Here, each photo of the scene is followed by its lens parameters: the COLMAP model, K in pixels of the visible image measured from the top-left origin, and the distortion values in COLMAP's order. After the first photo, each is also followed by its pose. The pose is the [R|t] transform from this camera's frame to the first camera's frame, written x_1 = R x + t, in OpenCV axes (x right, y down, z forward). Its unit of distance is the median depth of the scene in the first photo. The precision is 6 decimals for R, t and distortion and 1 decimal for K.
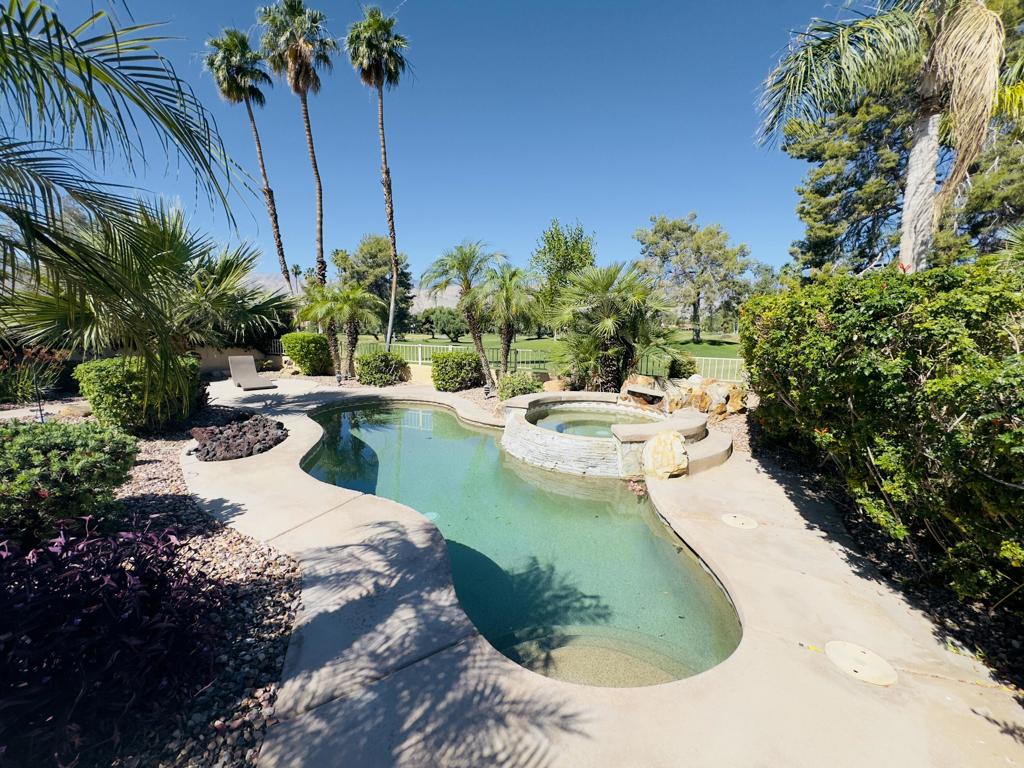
lens RADIAL K [[409.4, 0, 511.5], [0, 409.4, 384.6], [0, 0, 1]] dist [0.002439, -0.000157]
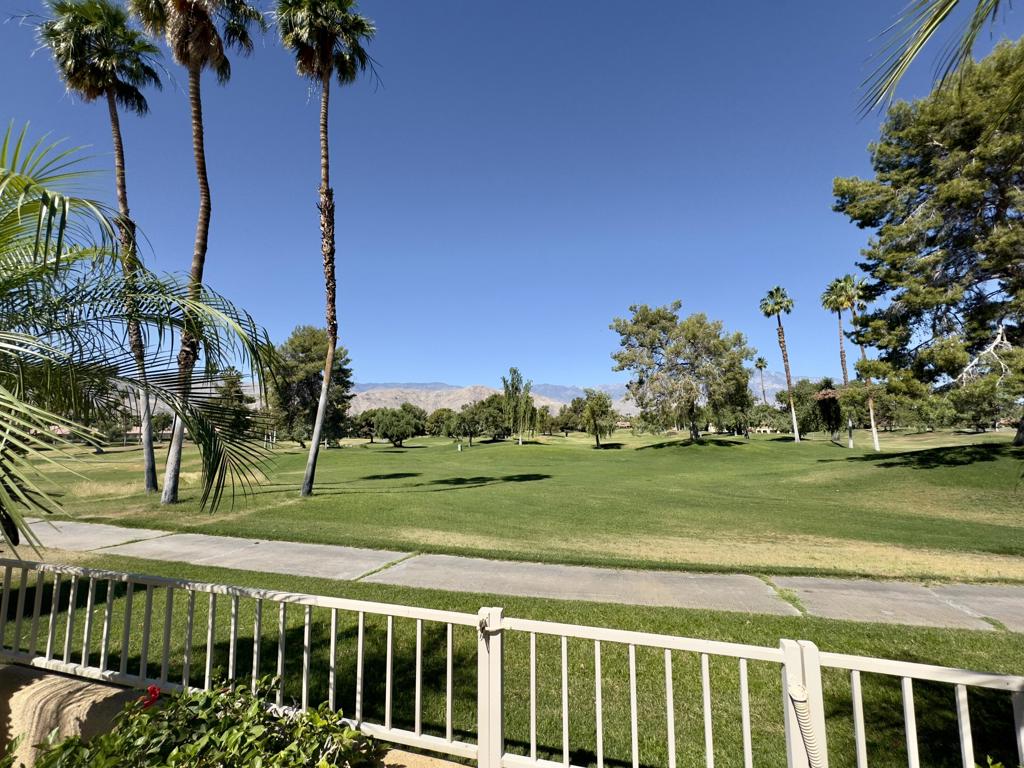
lens RADIAL K [[409.4, 0, 512.0], [0, 409.4, 384.1], [0, 0, 1]] dist [0.002439, -0.000157]
pose [[0.989304, -0.005061, 0.145781, -0.234647], [0.040342, 0.969910, -0.240098, -0.135150], [-0.140179, 0.243411, 0.959740, 0.853797]]
